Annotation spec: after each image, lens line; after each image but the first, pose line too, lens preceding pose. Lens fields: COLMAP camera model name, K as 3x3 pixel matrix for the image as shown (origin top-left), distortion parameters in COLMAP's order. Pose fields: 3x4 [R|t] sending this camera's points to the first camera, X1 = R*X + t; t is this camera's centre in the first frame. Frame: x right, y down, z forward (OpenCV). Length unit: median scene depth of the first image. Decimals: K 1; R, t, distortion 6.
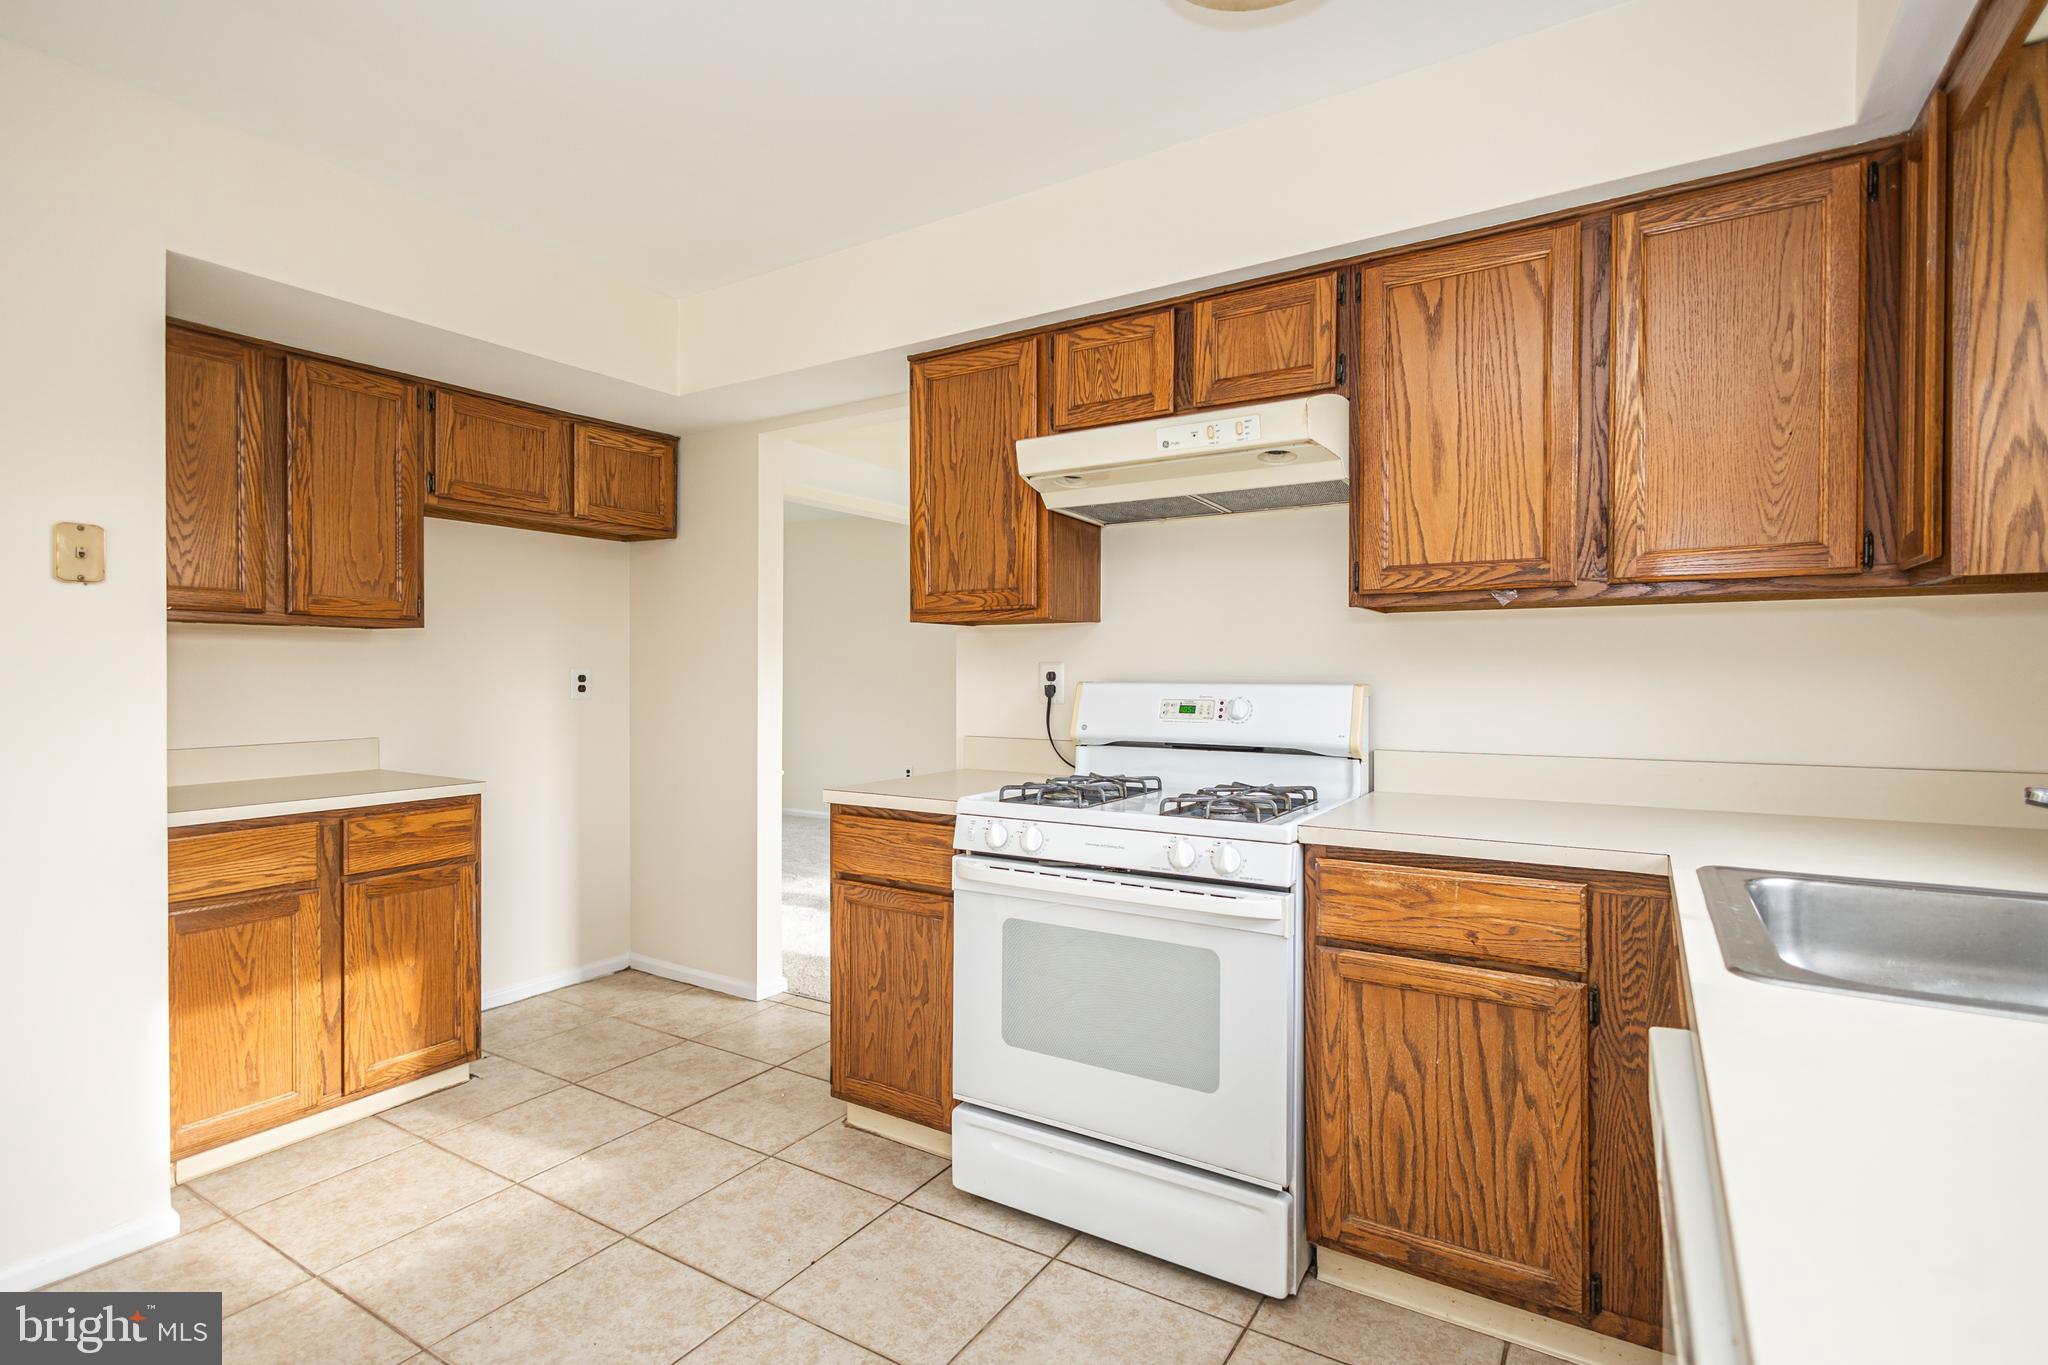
lens RADIAL K [[946.9, 0, 998.6], [0, 946.9, 684.7], [0, 0, 1]] dist [0.003505, 0.000115]
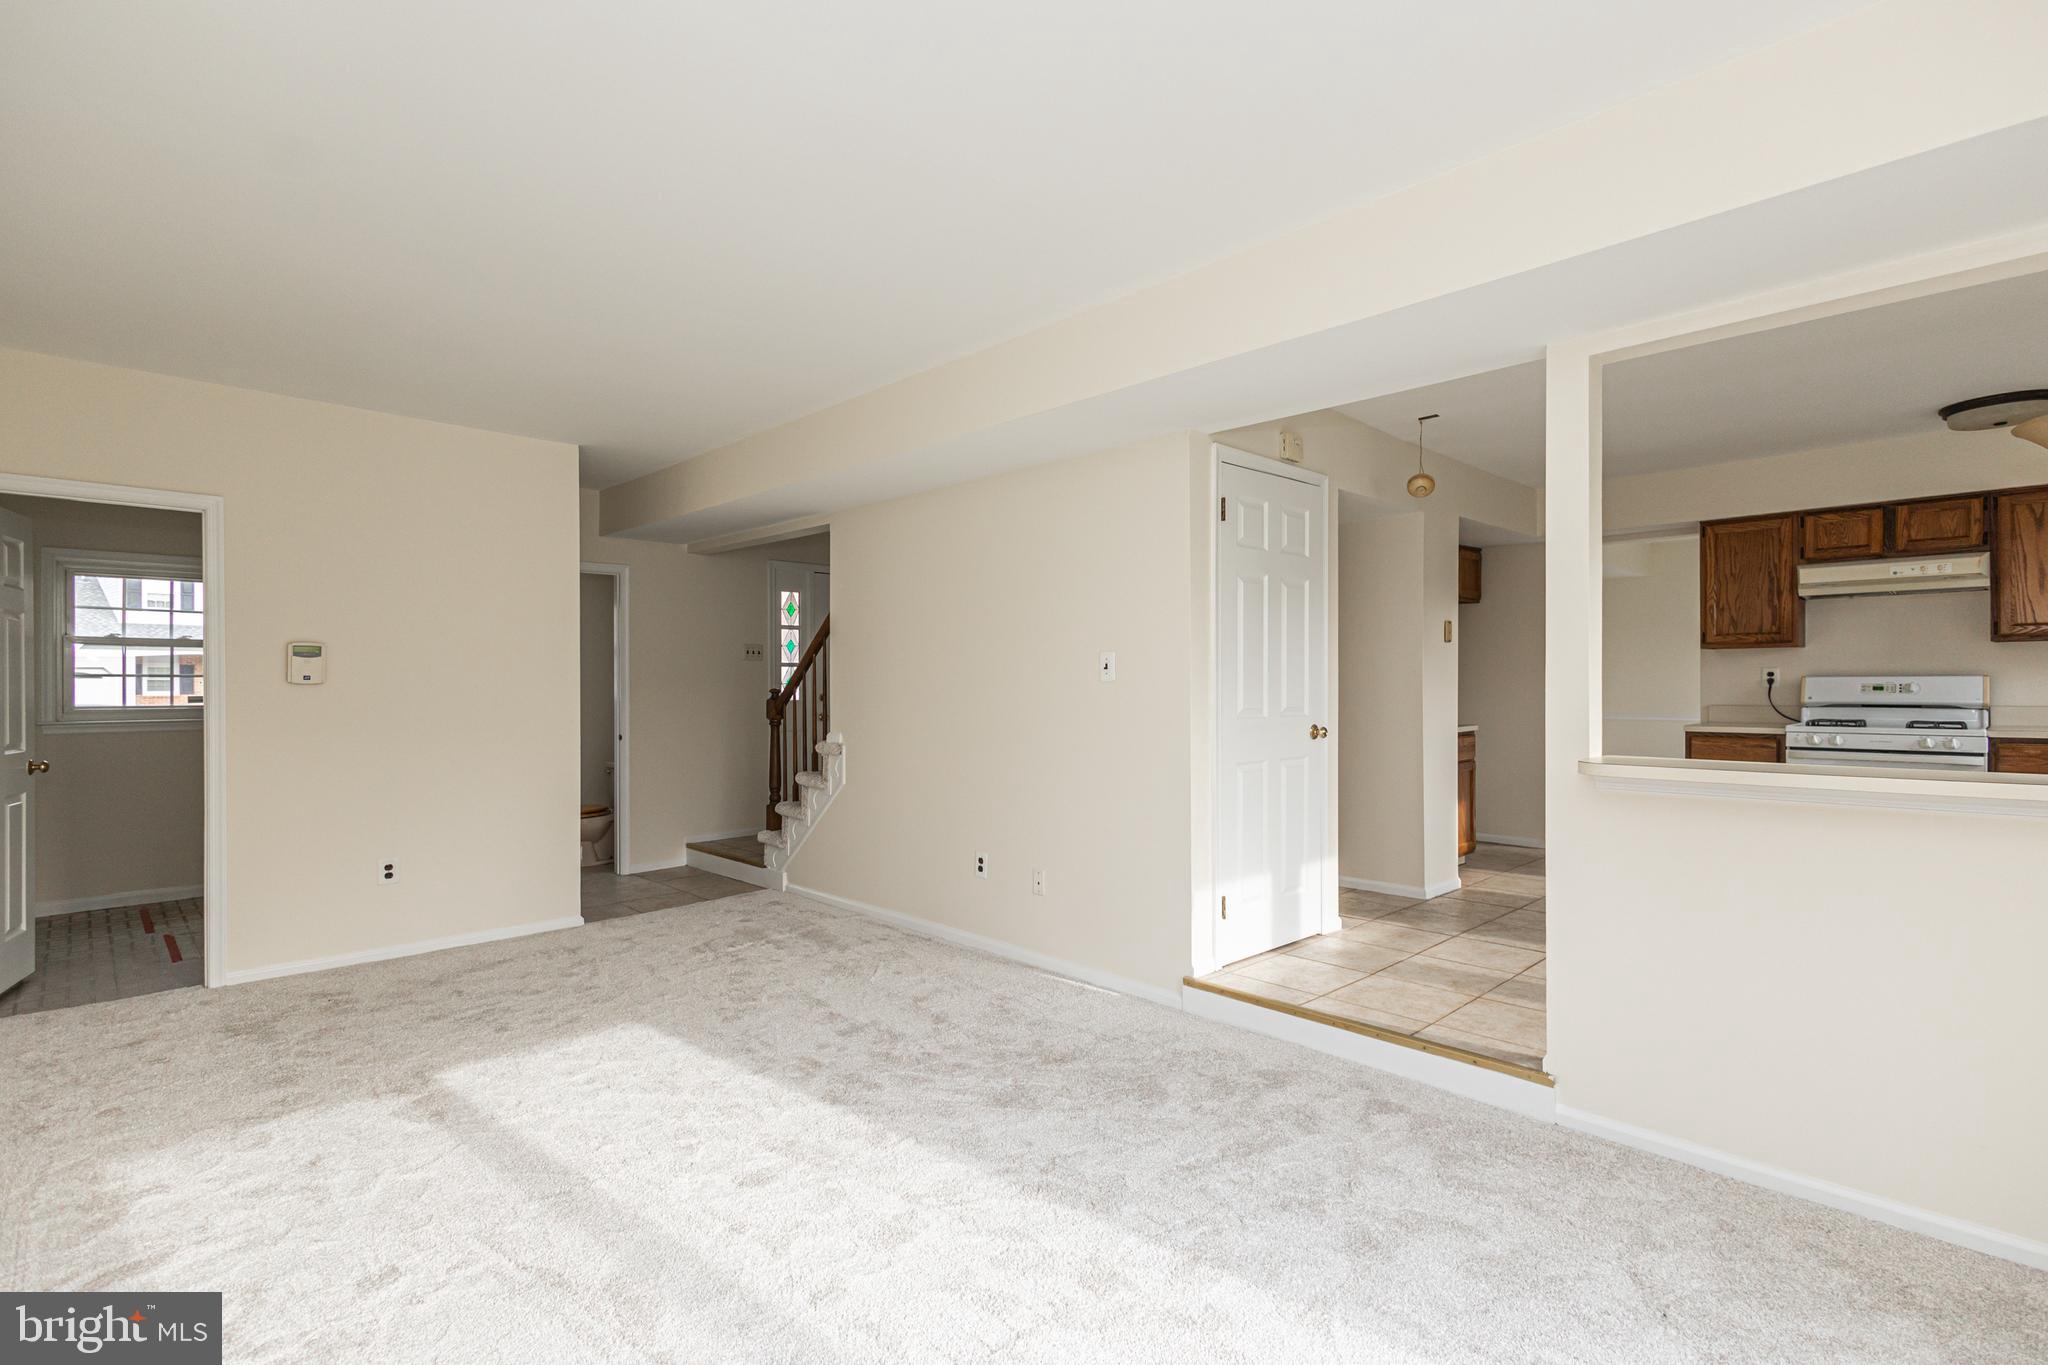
lens RADIAL K [[940.5, 0, 1034.3], [0, 940.5, 684.1], [0, 0, 1]] dist [0.002878, -0.001296]
pose [[0.971851, -0.011836, -0.235301, -1.273337], [0.010309, 0.999917, -0.007718, 0.015080], [0.235373, 0.005075, 0.971892, -1.667142]]
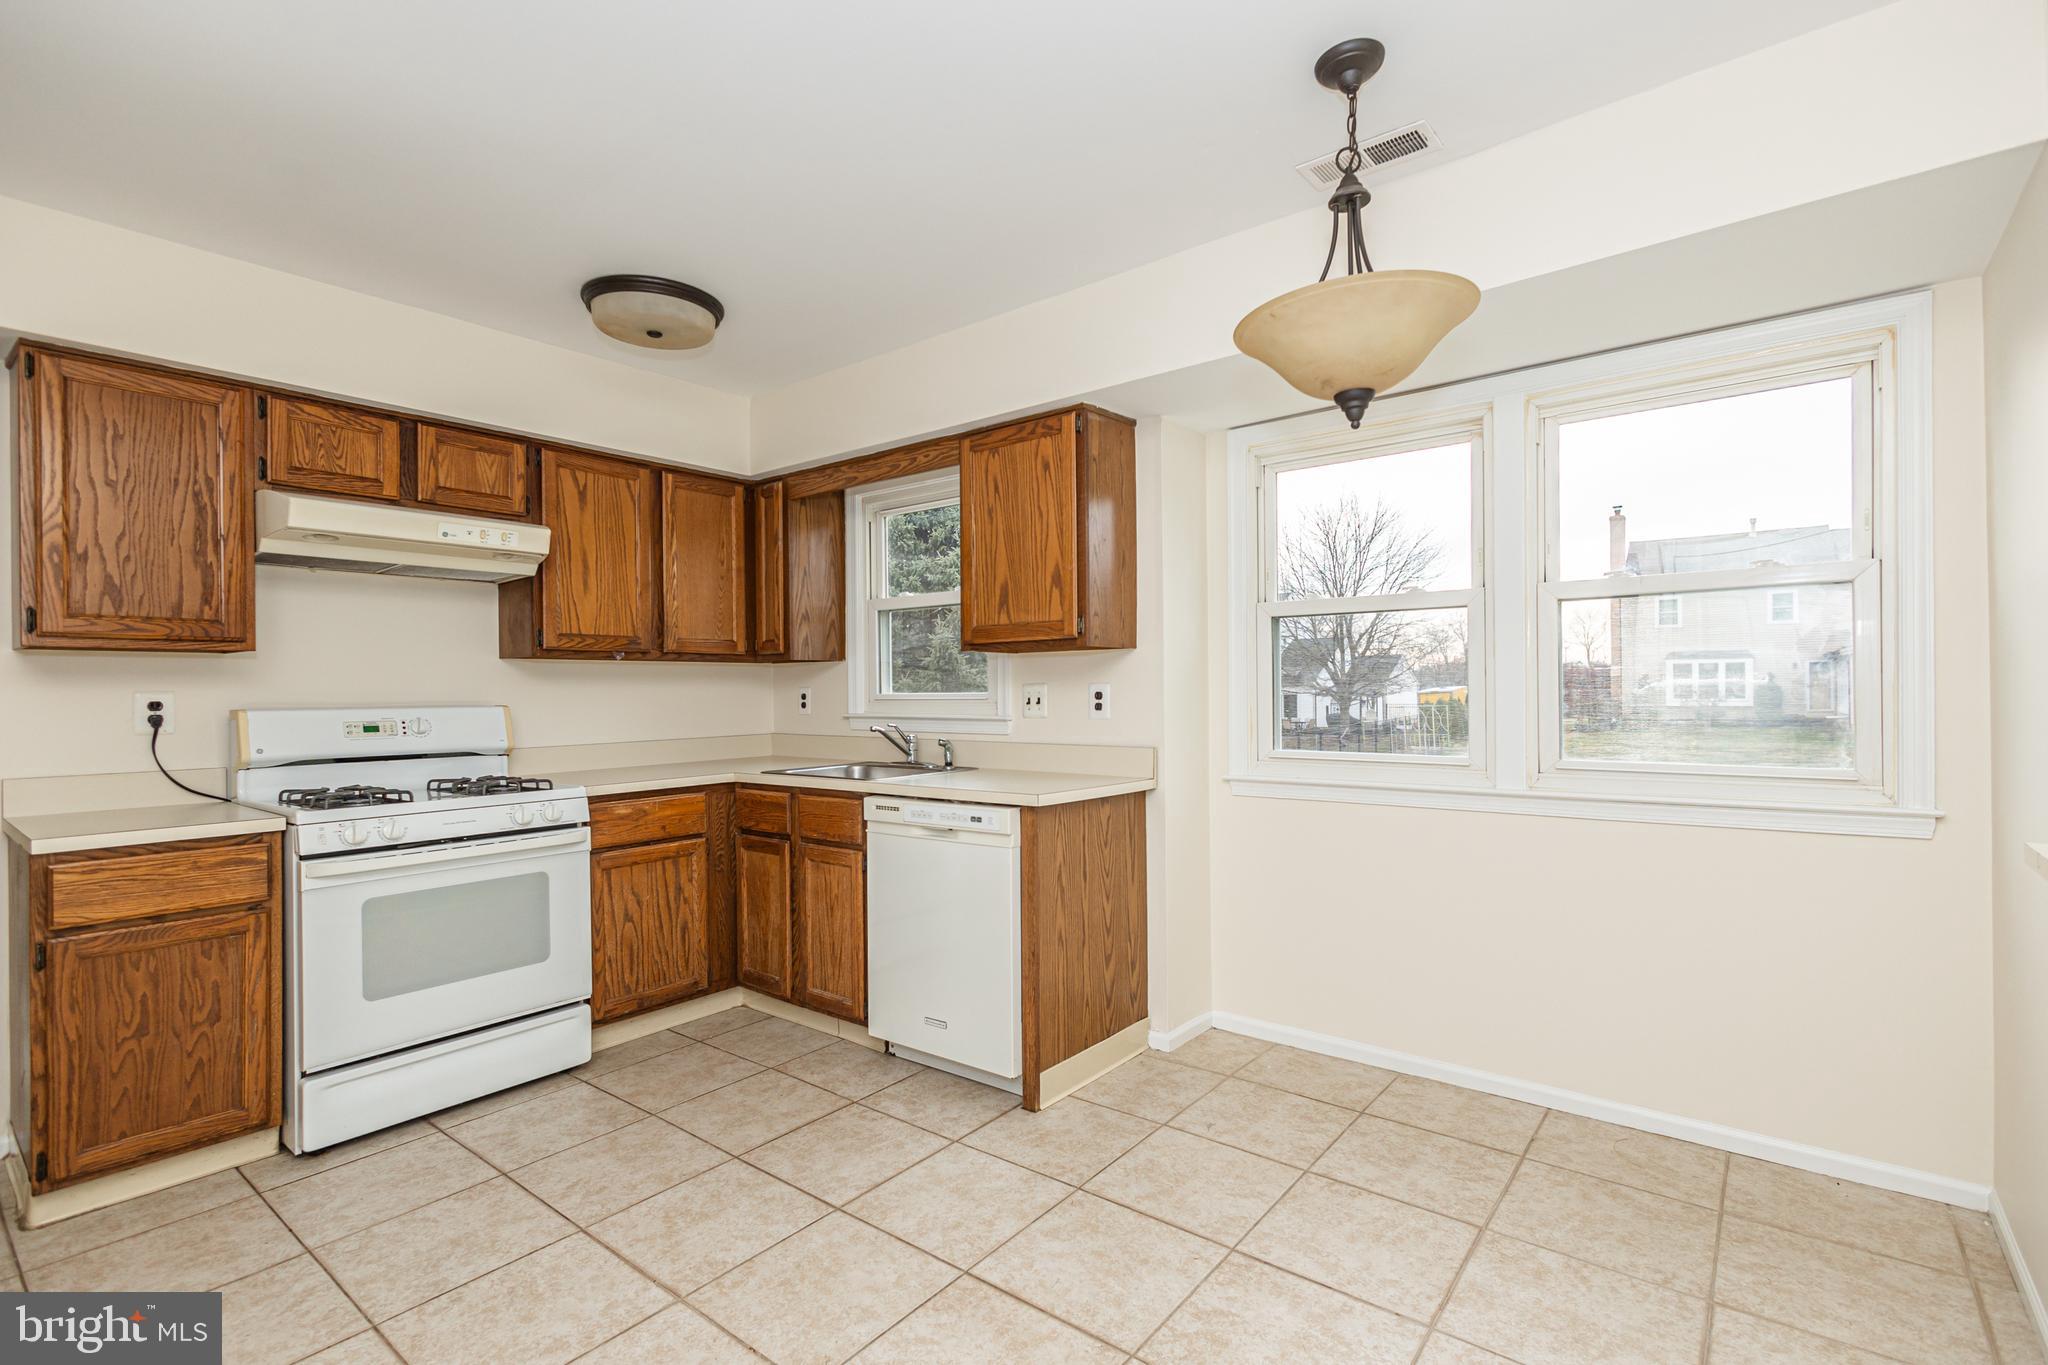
lens RADIAL K [[944.7, 0, 1024.6], [0, 944.7, 705.3], [0, 0, 1]] dist [0.008810, -0.000627]
pose [[0.125323, -0.018608, 0.991941, -1.039581], [0.021626, 0.999638, 0.016020, -0.007388], [-0.991880, 0.019444, 0.125680, -0.011815]]
